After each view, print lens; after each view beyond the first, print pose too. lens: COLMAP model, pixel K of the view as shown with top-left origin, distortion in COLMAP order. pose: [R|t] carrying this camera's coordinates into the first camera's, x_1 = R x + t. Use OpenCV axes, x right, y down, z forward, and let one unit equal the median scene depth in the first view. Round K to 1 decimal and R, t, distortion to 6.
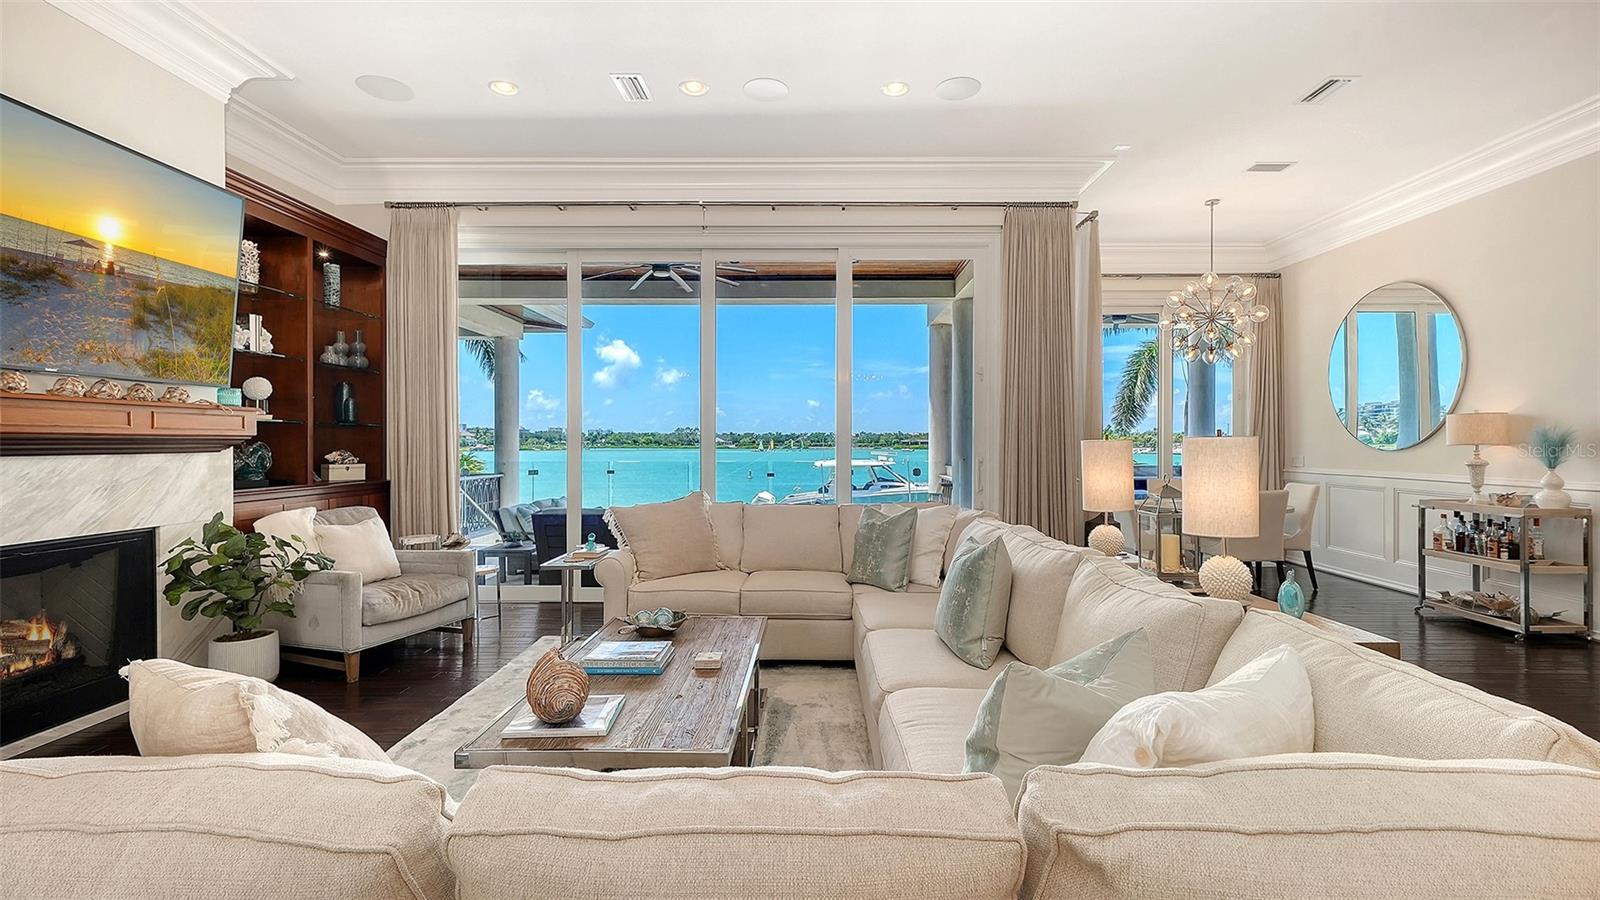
lens RADIAL K [[712.9, 0, 820.6], [0, 712.9, 442.4], [0, 0, 1]] dist [0.000374, -0.000056]
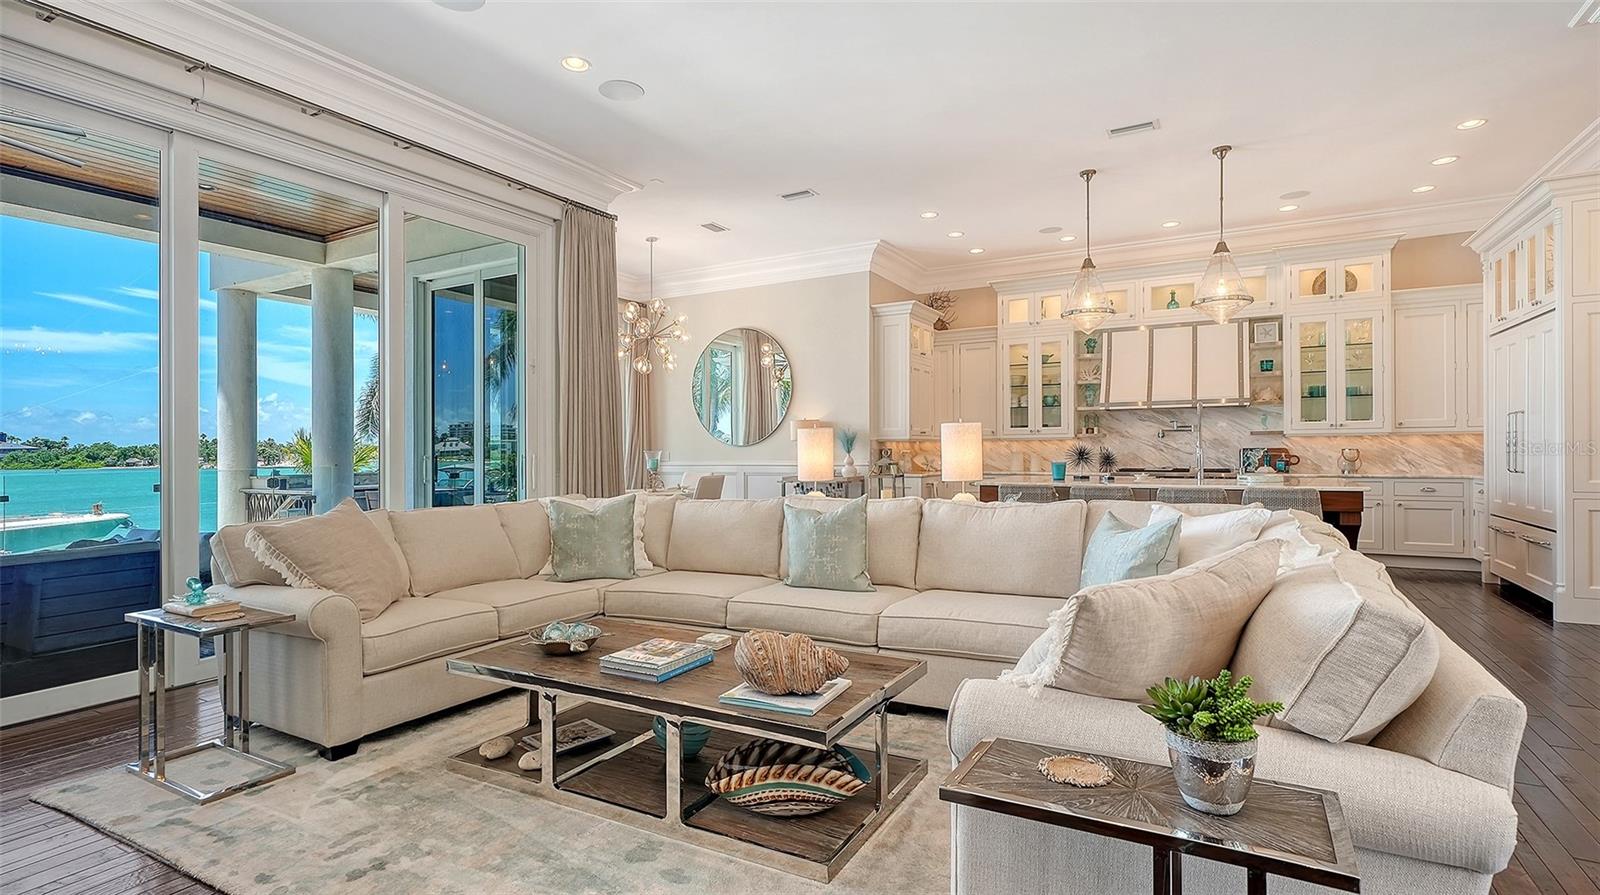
lens RADIAL K [[743.0, 0, 790.3], [0, 743.0, 466.9], [0, 0, 1]] dist [0.001736, -0.000321]
pose [[0.504929, -0.027109, 0.862735, -0.534571], [0.012873, 0.999632, 0.023877, 0.023455], [-0.863065, -0.000950, 0.505092, 0.214264]]
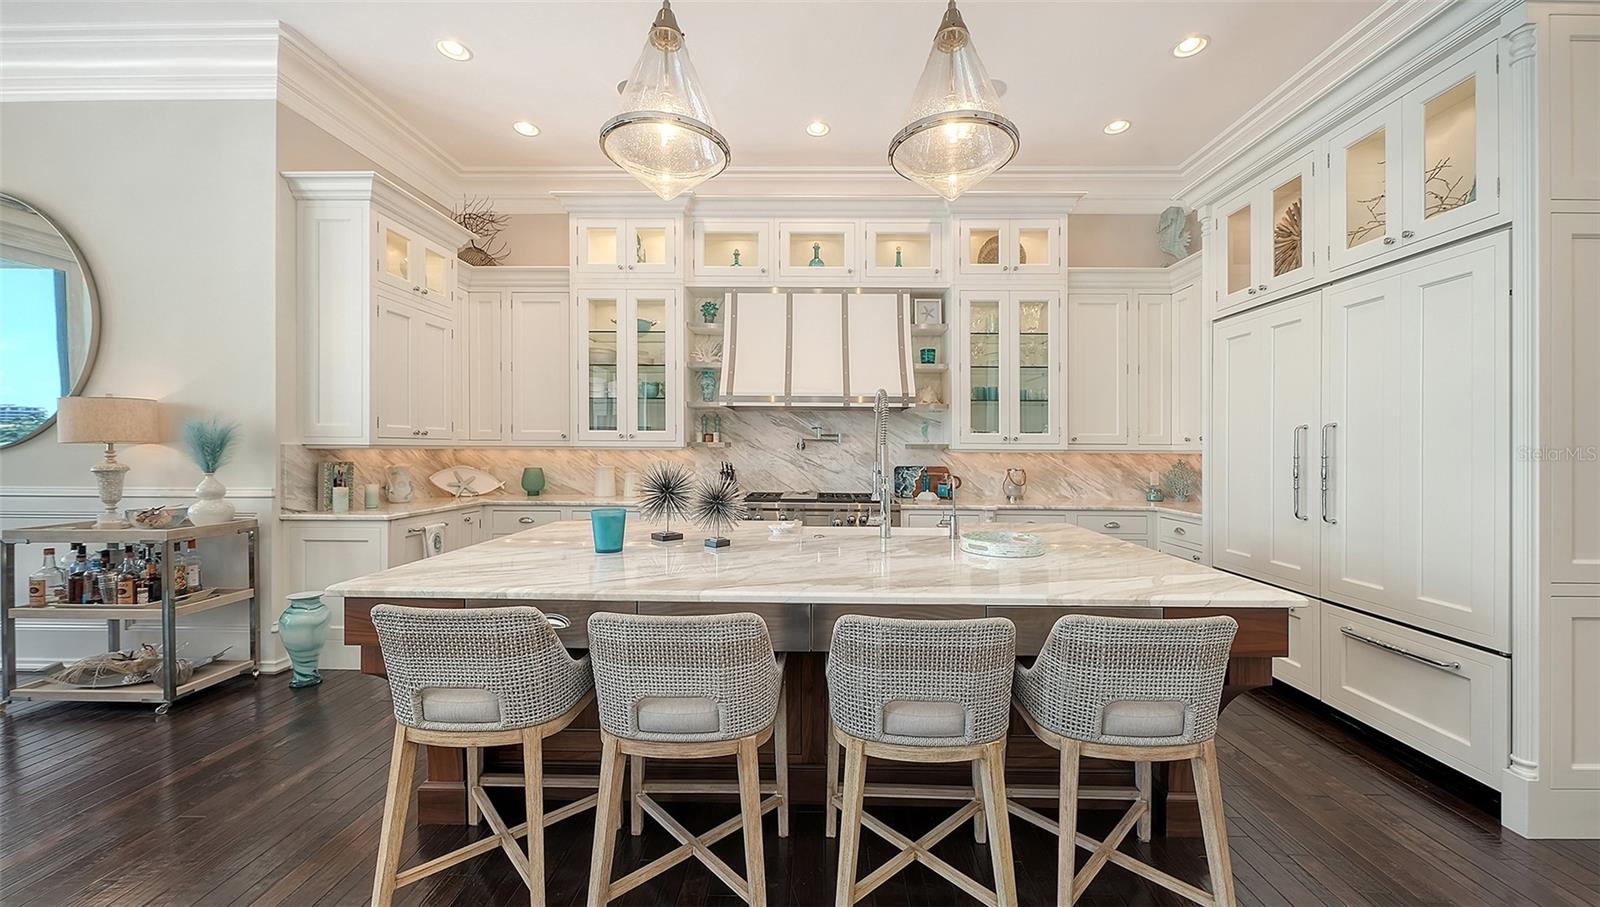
lens RADIAL K [[578.5, 0, 792.1], [0, 578.5, 458.1], [0, 0, 1]] dist [0.002449, -0.000075]
pose [[0.047769, -0.017042, 0.998713, 0.391058], [-0.004540, 0.999840, 0.017278, 0.005625], [-0.998848, -0.005360, 0.047684, 0.307018]]
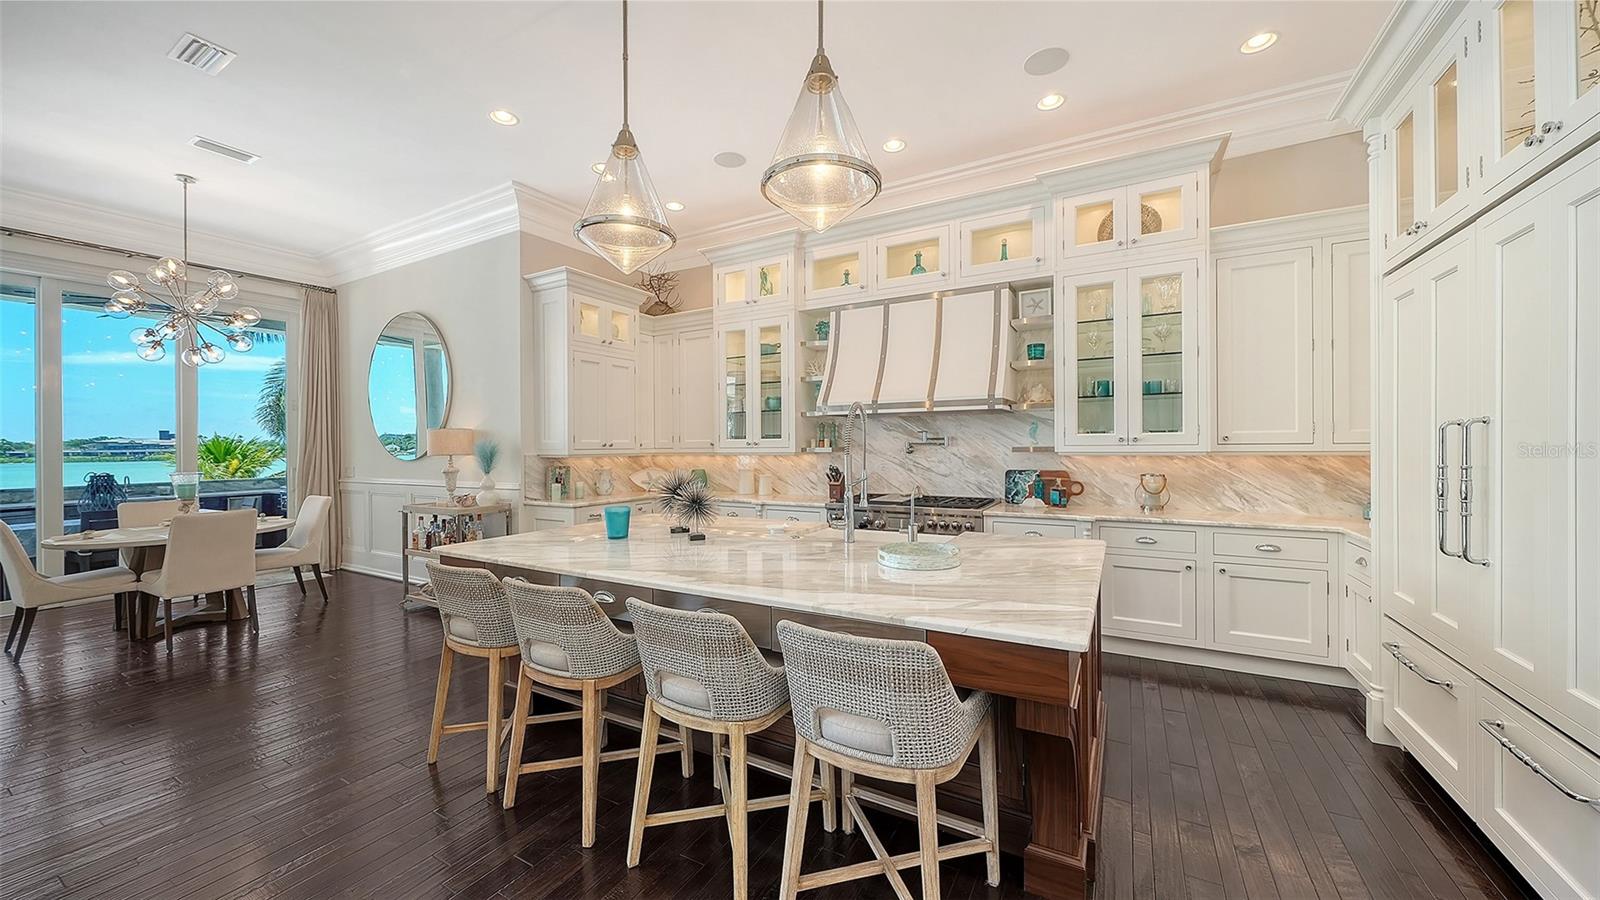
lens RADIAL K [[558.8, 0, 791.2], [0, 558.8, 457.3], [0, 0, 1]] dist [0.001969, -0.001127]
pose [[0.512917, -0.023527, 0.858116, 0.426133], [0.011366, 0.999723, 0.020616, -0.006524], [-0.858363, -0.000821, 0.513042, 0.030529]]
